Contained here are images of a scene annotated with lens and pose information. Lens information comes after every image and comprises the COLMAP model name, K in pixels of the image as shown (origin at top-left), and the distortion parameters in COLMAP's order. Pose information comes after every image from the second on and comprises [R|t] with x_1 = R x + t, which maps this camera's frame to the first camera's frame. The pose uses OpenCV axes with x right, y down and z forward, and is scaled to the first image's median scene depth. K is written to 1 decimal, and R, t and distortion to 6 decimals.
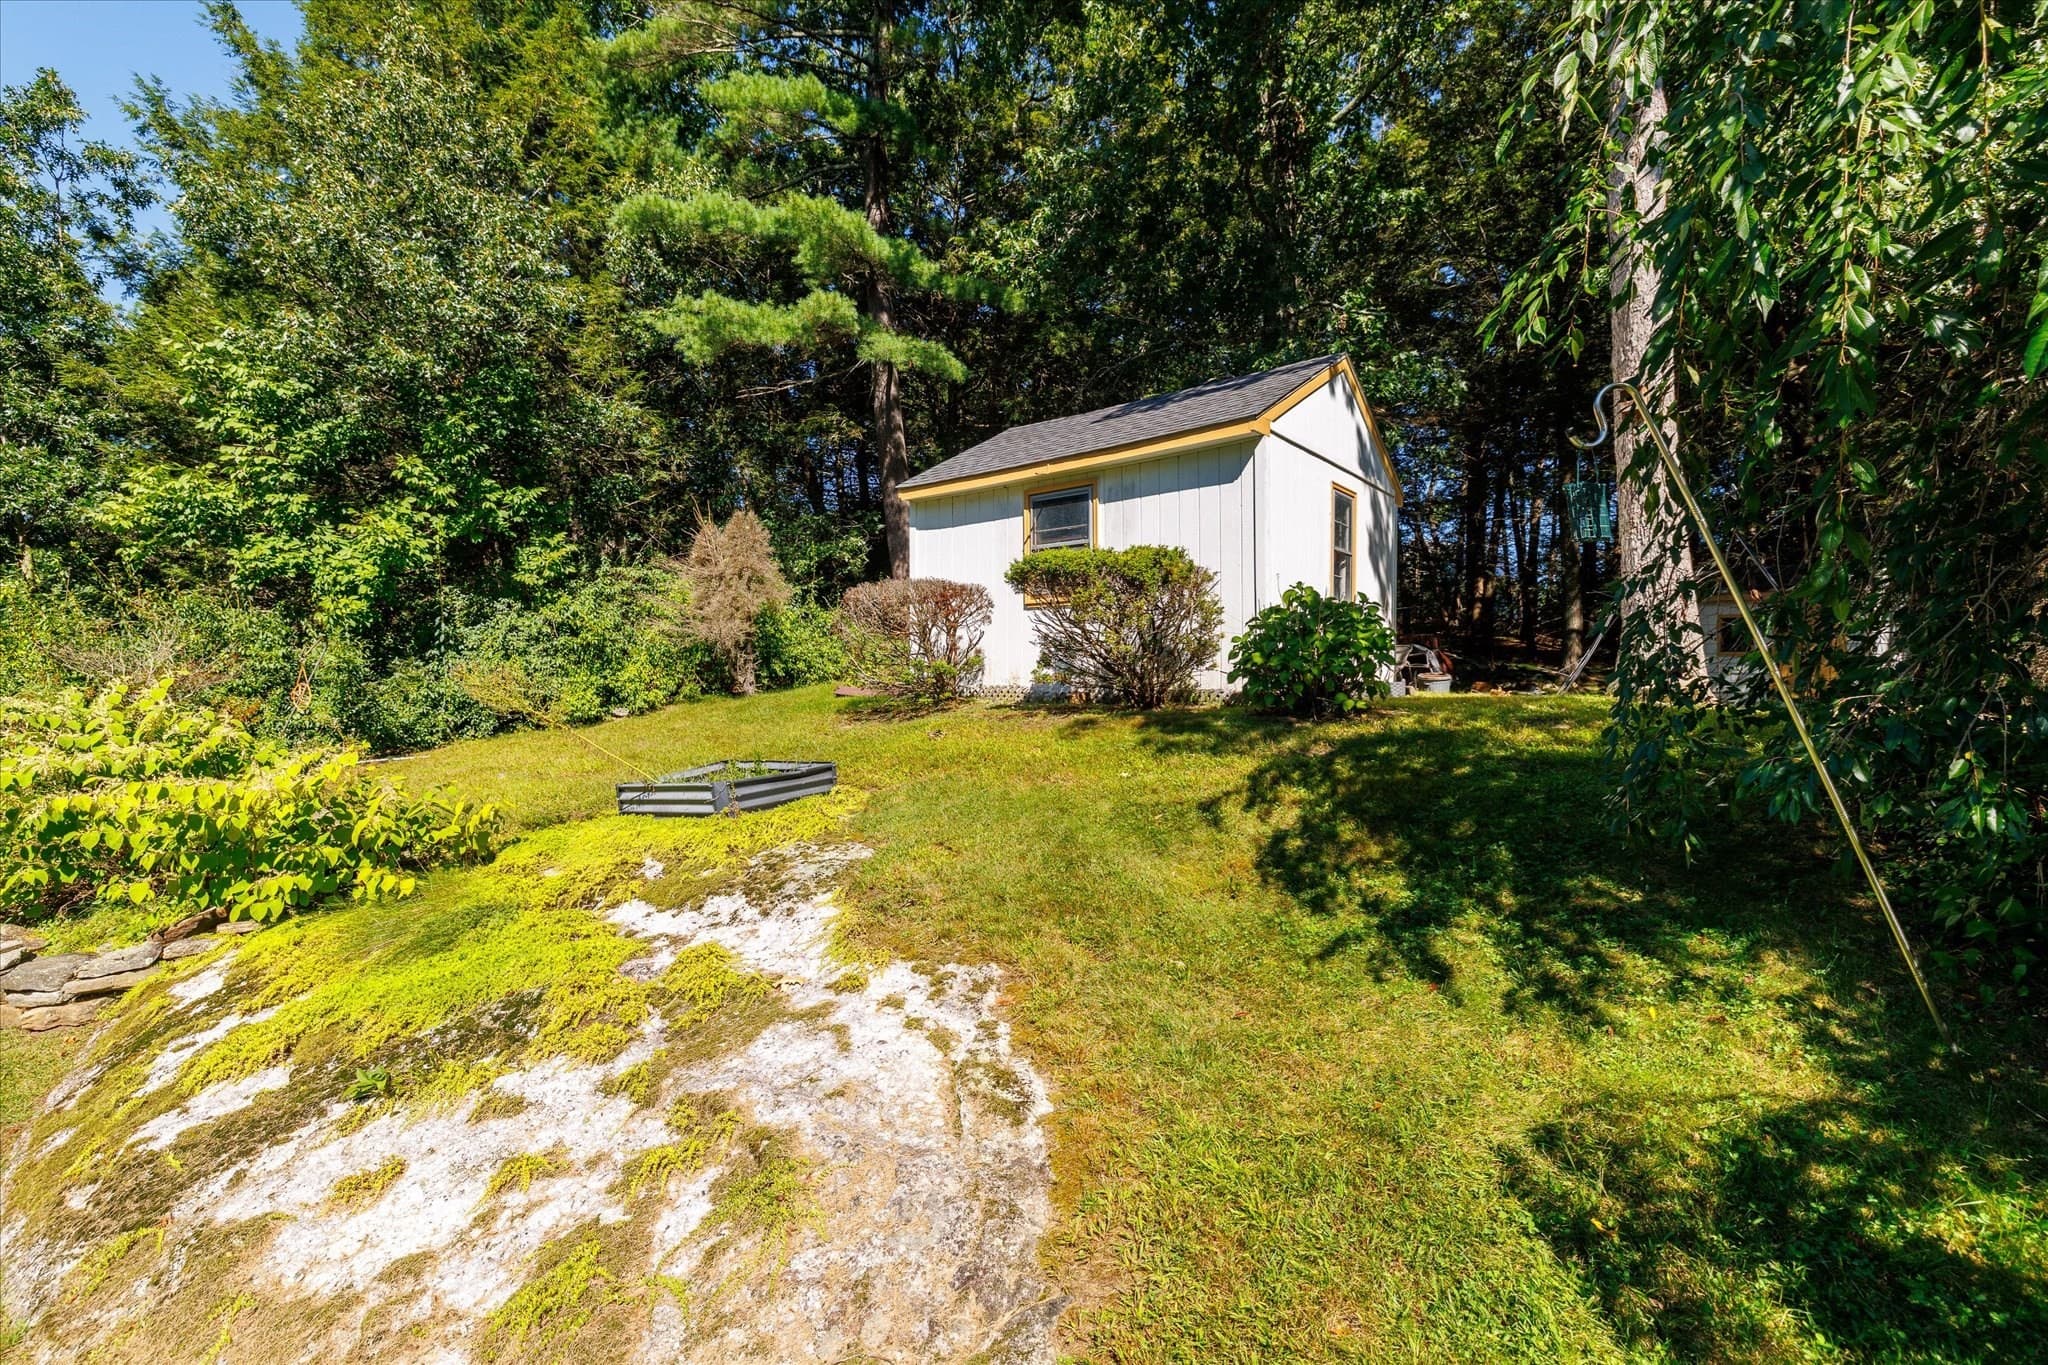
lens RADIAL K [[864.5, 0, 1021.8], [0, 864.5, 679.2], [0, 0, 1]] dist [0.000804, -0.000248]
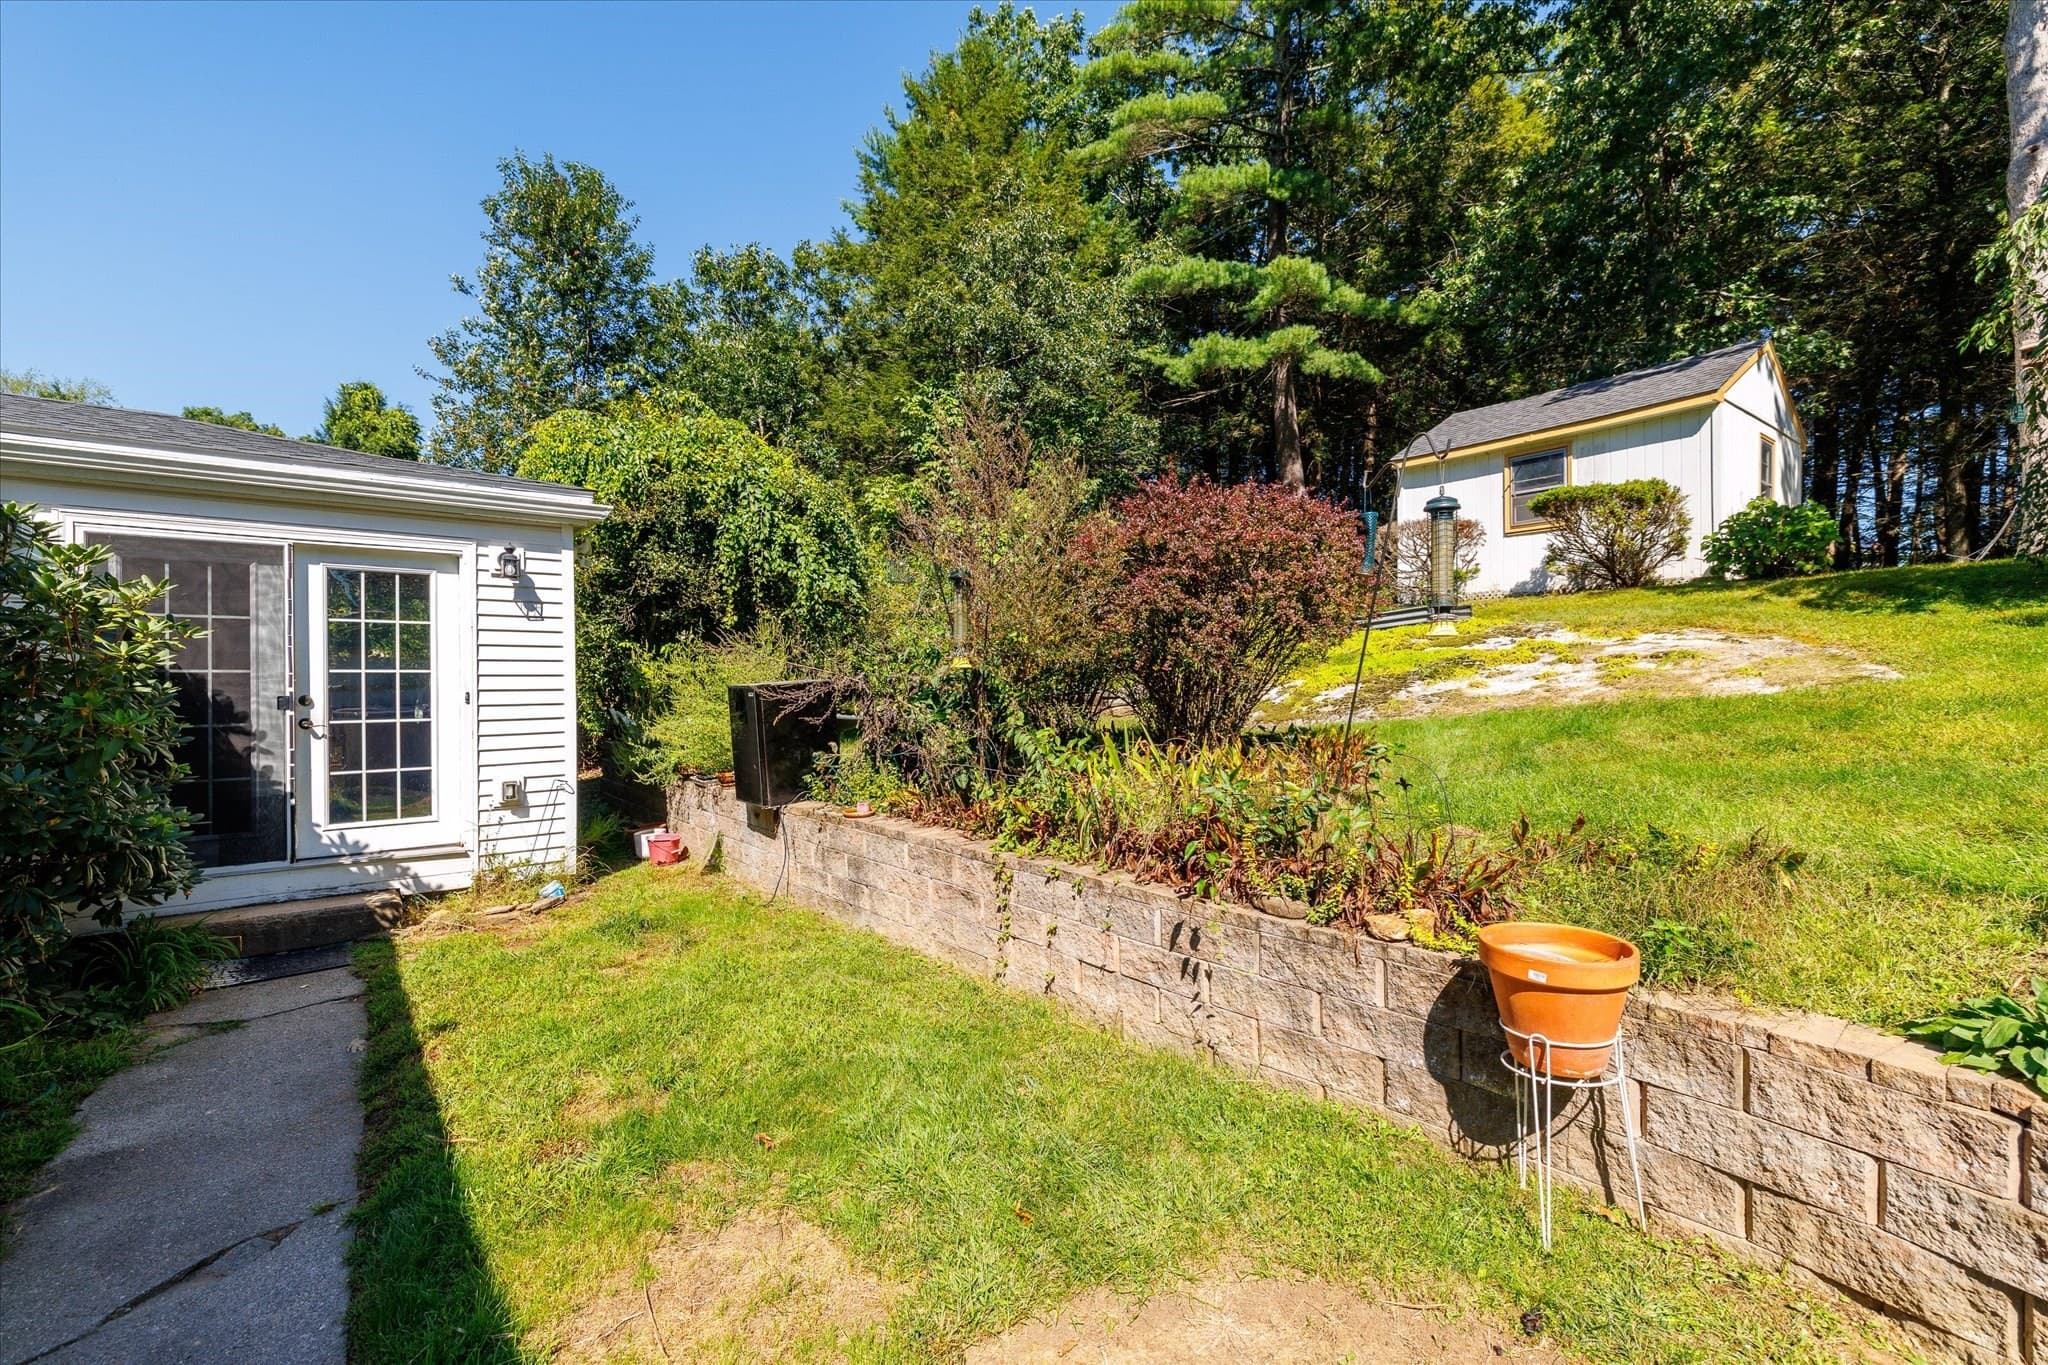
lens RADIAL K [[864.5, 0, 1026.5], [0, 864.5, 692.4], [0, 0, 1]] dist [0.000804, -0.000248]
pose [[0.972710, 0.000937, -0.232024, -0.459304], [0.001670, 0.999938, 0.011040, 0.170183], [0.232020, -0.011126, 0.972647, -0.626279]]
